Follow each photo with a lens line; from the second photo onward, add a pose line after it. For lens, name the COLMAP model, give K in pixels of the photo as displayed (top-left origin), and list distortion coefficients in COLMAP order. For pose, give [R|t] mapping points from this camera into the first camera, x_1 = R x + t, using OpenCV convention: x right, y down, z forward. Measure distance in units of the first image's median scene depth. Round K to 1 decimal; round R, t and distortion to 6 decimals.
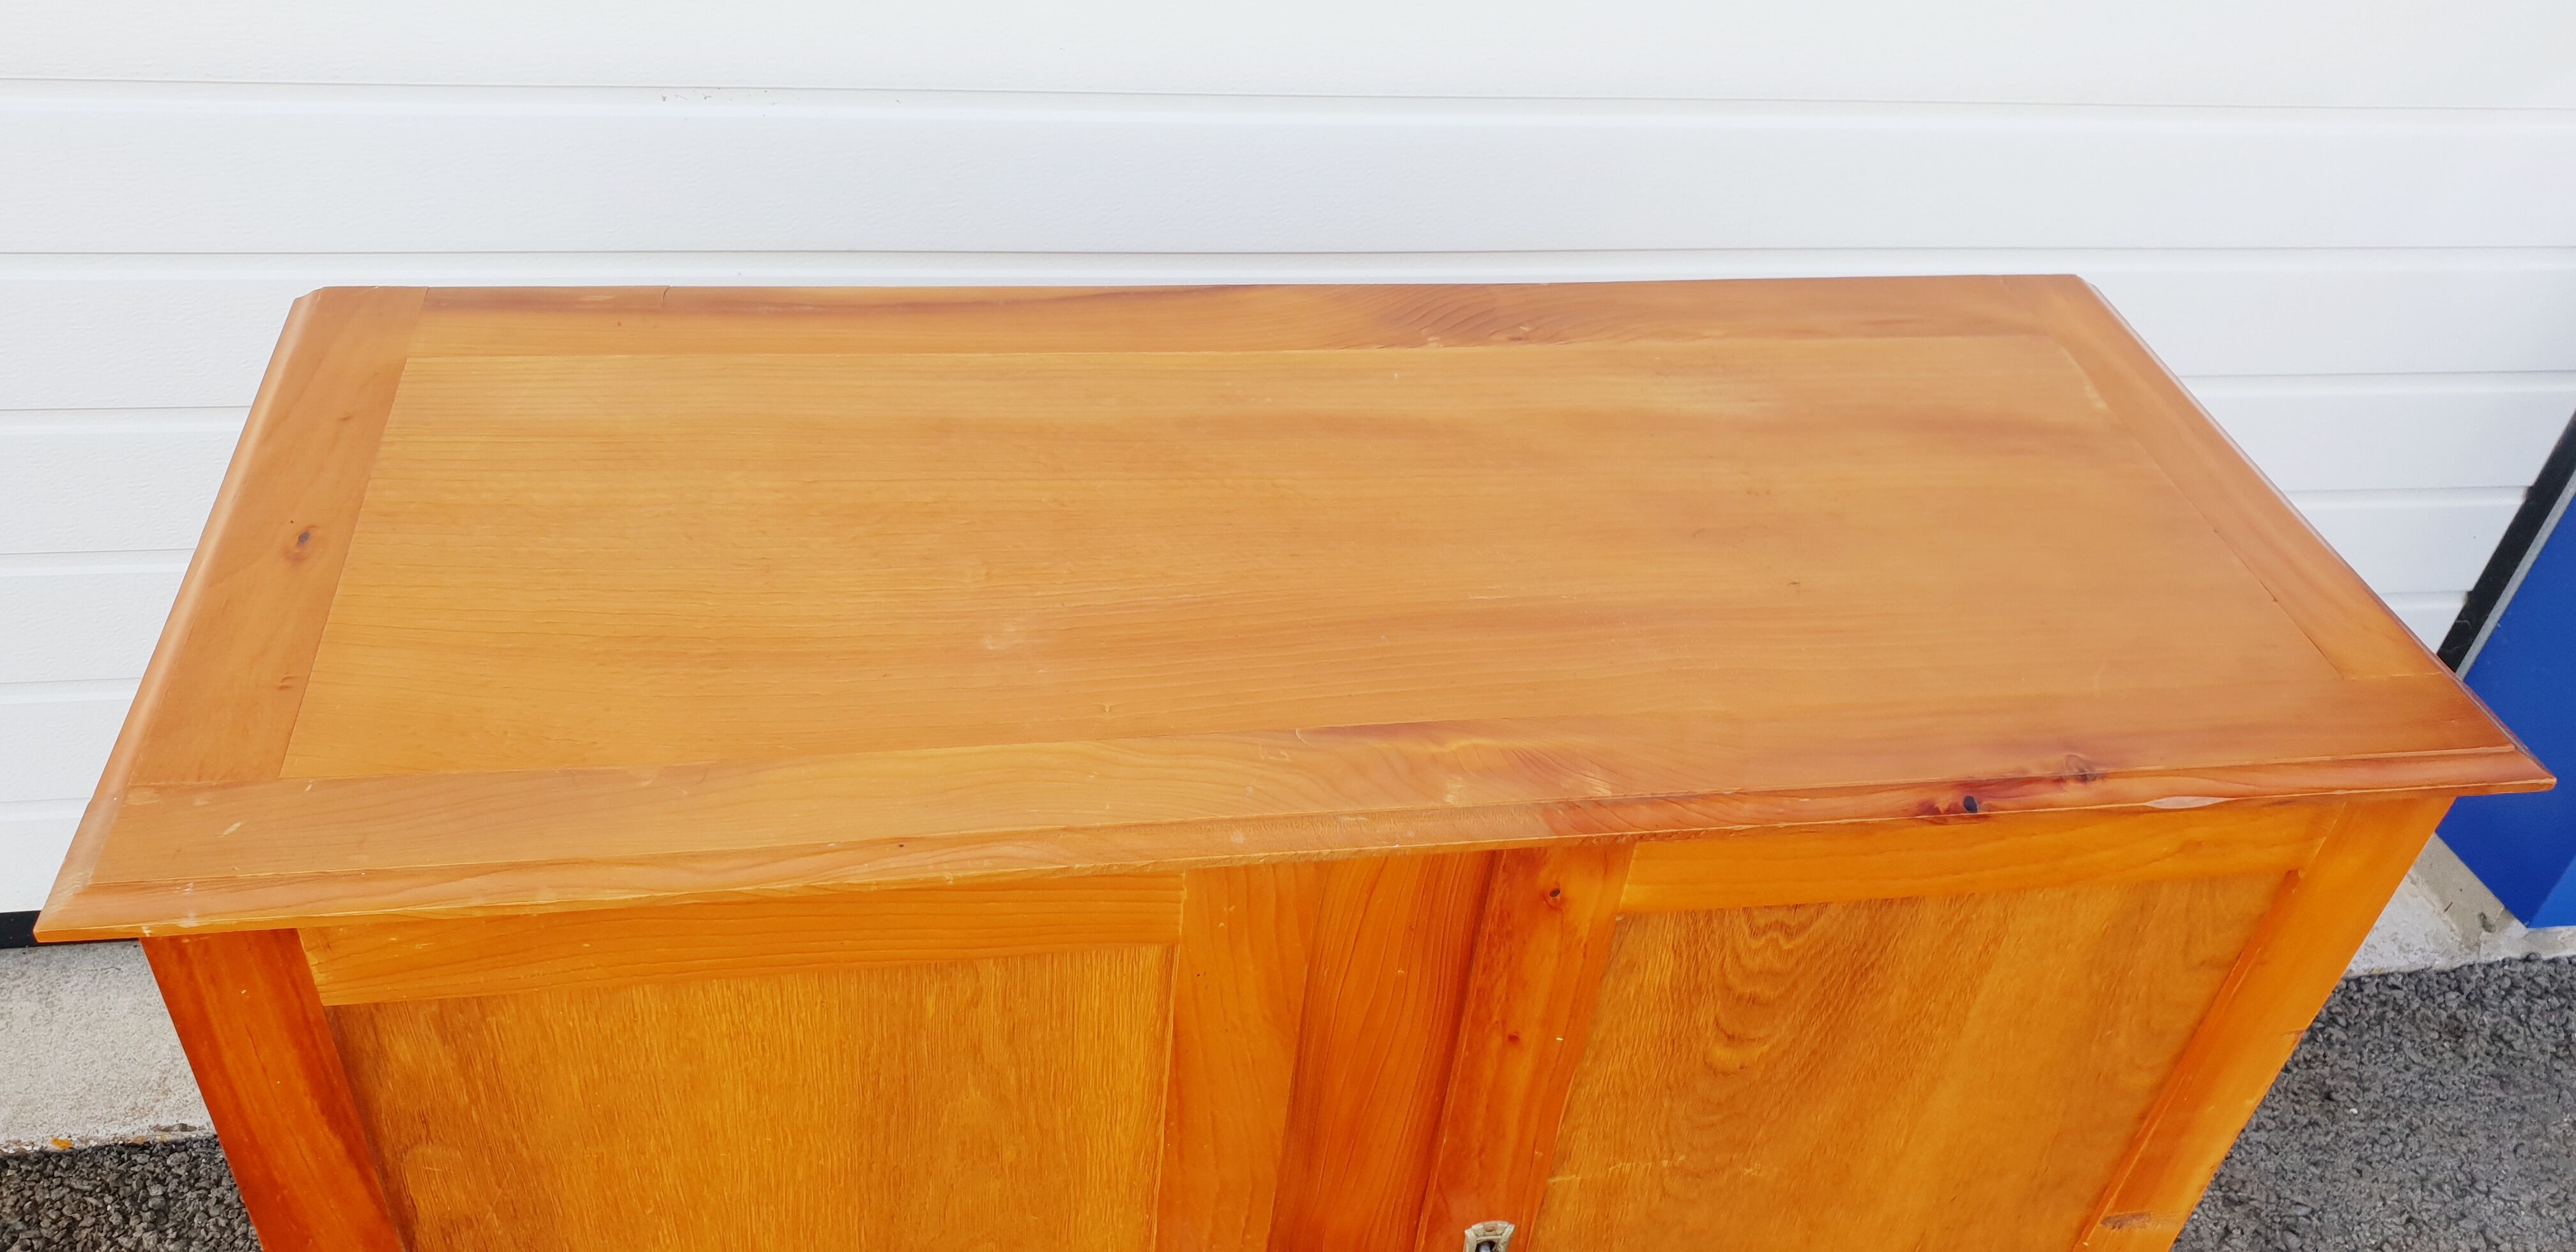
lens RADIAL K [[1969.6, 0, 1288.0], [0, 1969.6, 626.0], [0, 0, 1]] dist [0.024846, -0.000070]
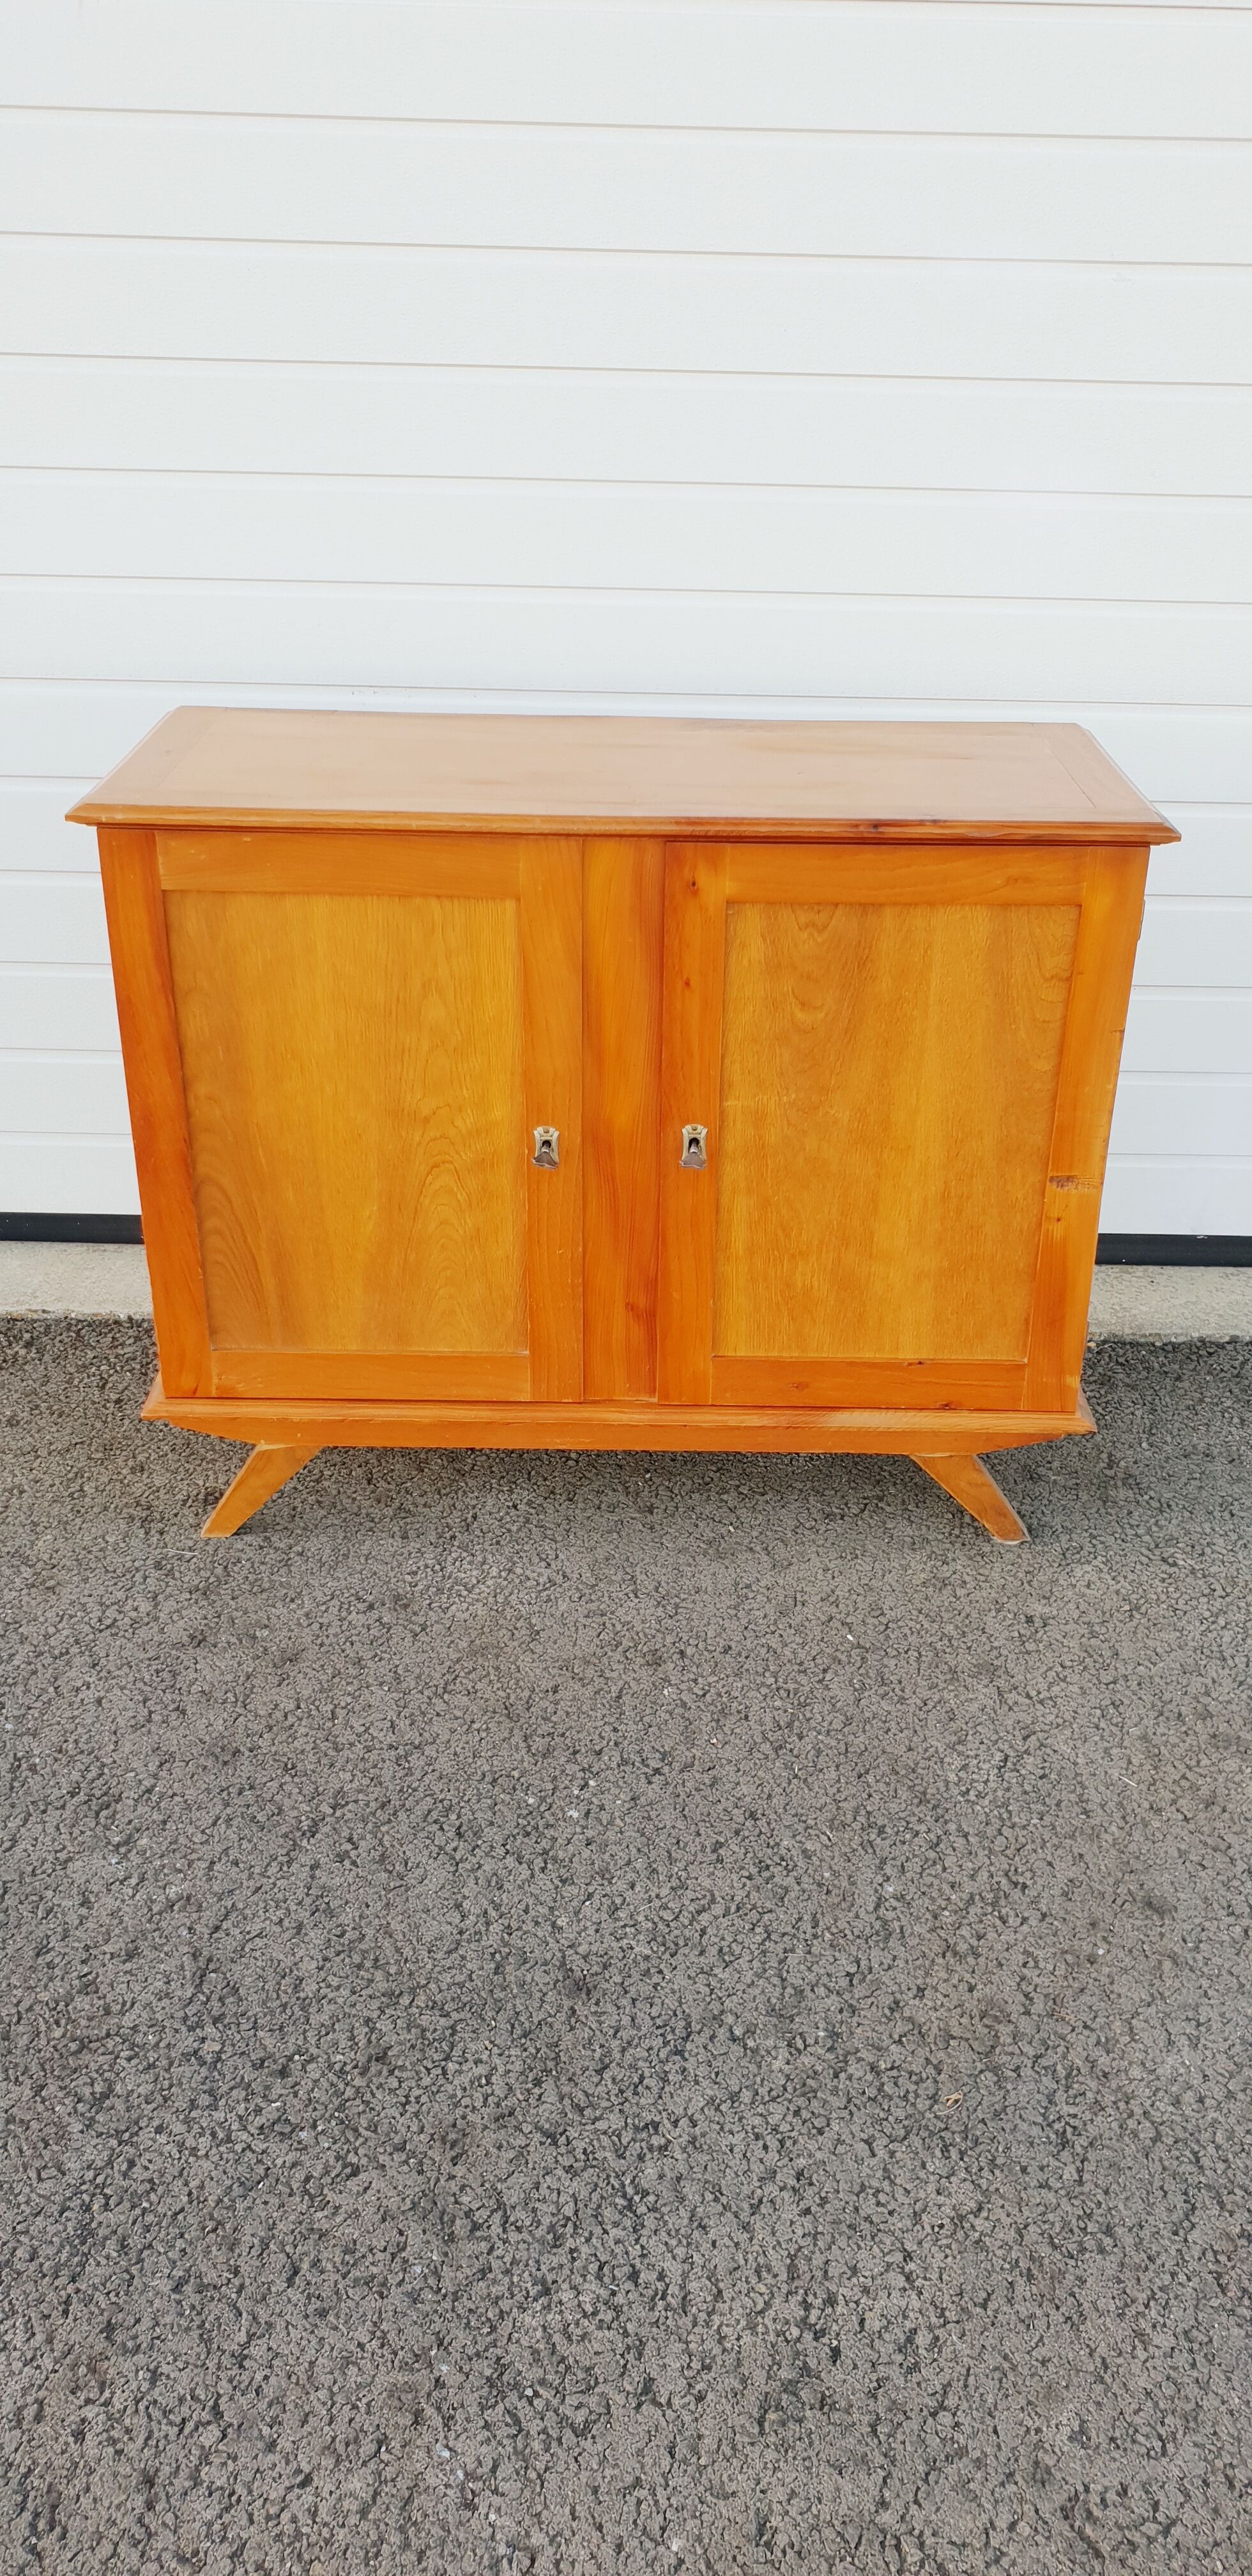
lens RADIAL K [[1891.5, 0, 642.1], [0, 1891.5, 1310.5], [0, 0, 1]] dist [0.081632, -0.001386]
pose [[0.983932, 0.016906, -0.177741, 0.425197], [-0.051780, 0.979743, -0.193451, 0.928647], [0.170870, 0.199546, 0.964876, -0.866325]]
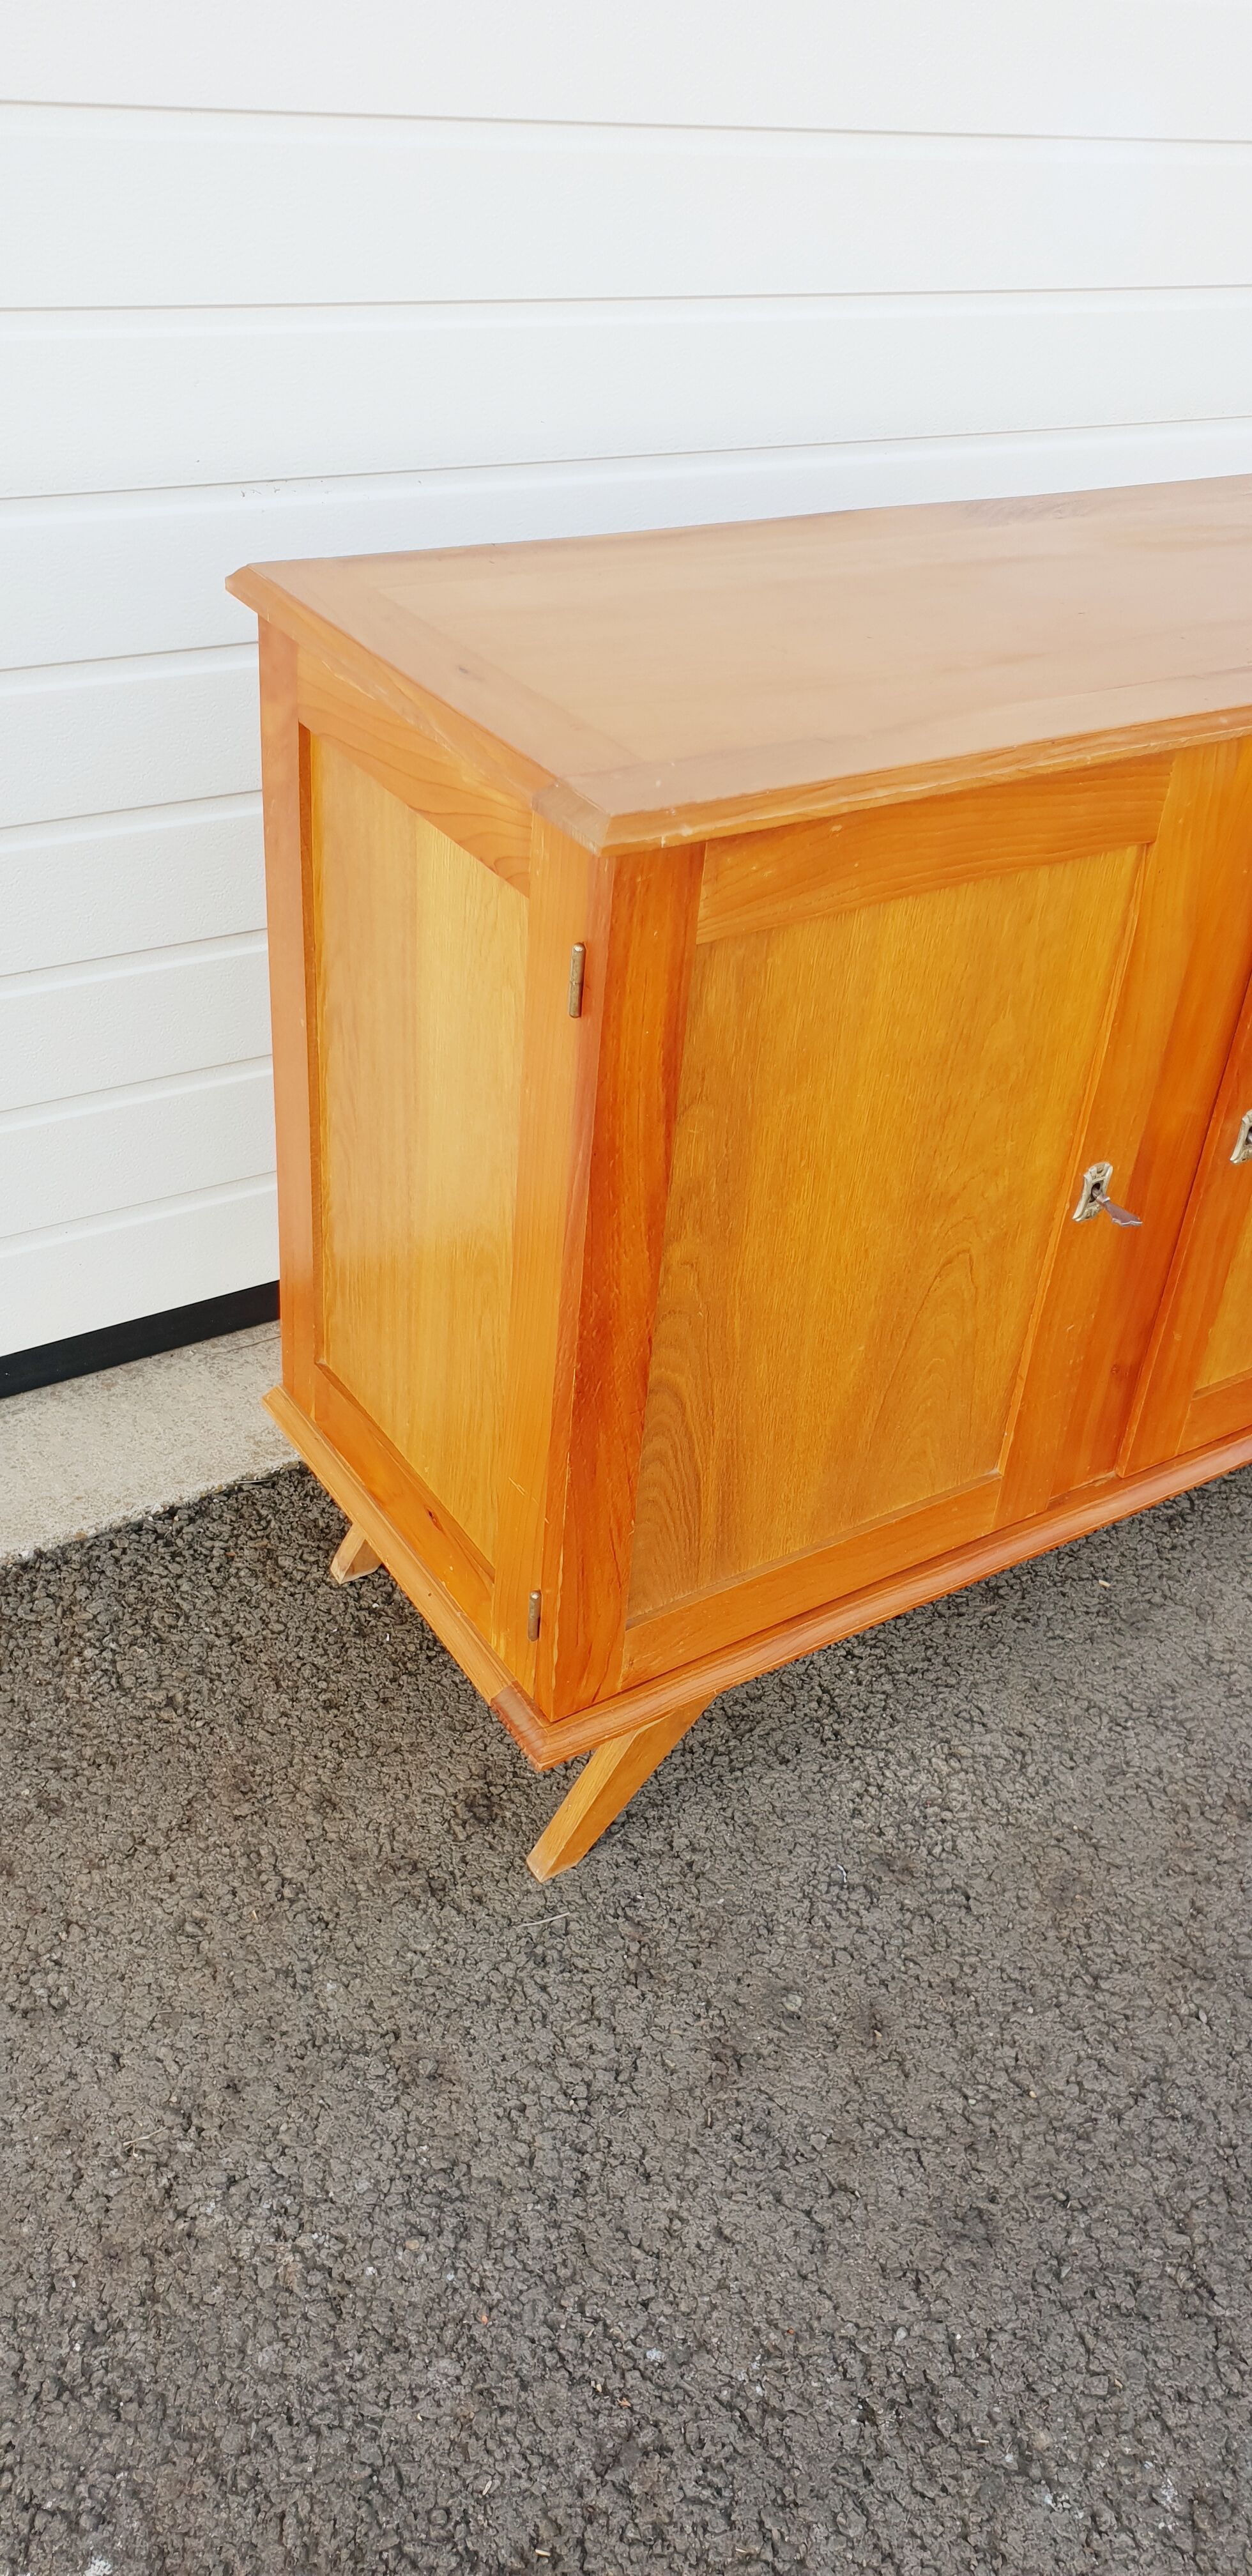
lens RADIAL K [[2026.3, 0, 633.4], [0, 2026.3, 1334.5], [0, 0, 1]] dist [0.070045, 0.001609]
pose [[0.914351, -0.248628, 0.319604, -0.857519], [0.252404, 0.967148, 0.030271, 0.327975], [-0.316631, 0.052991, 0.947067, -0.220473]]
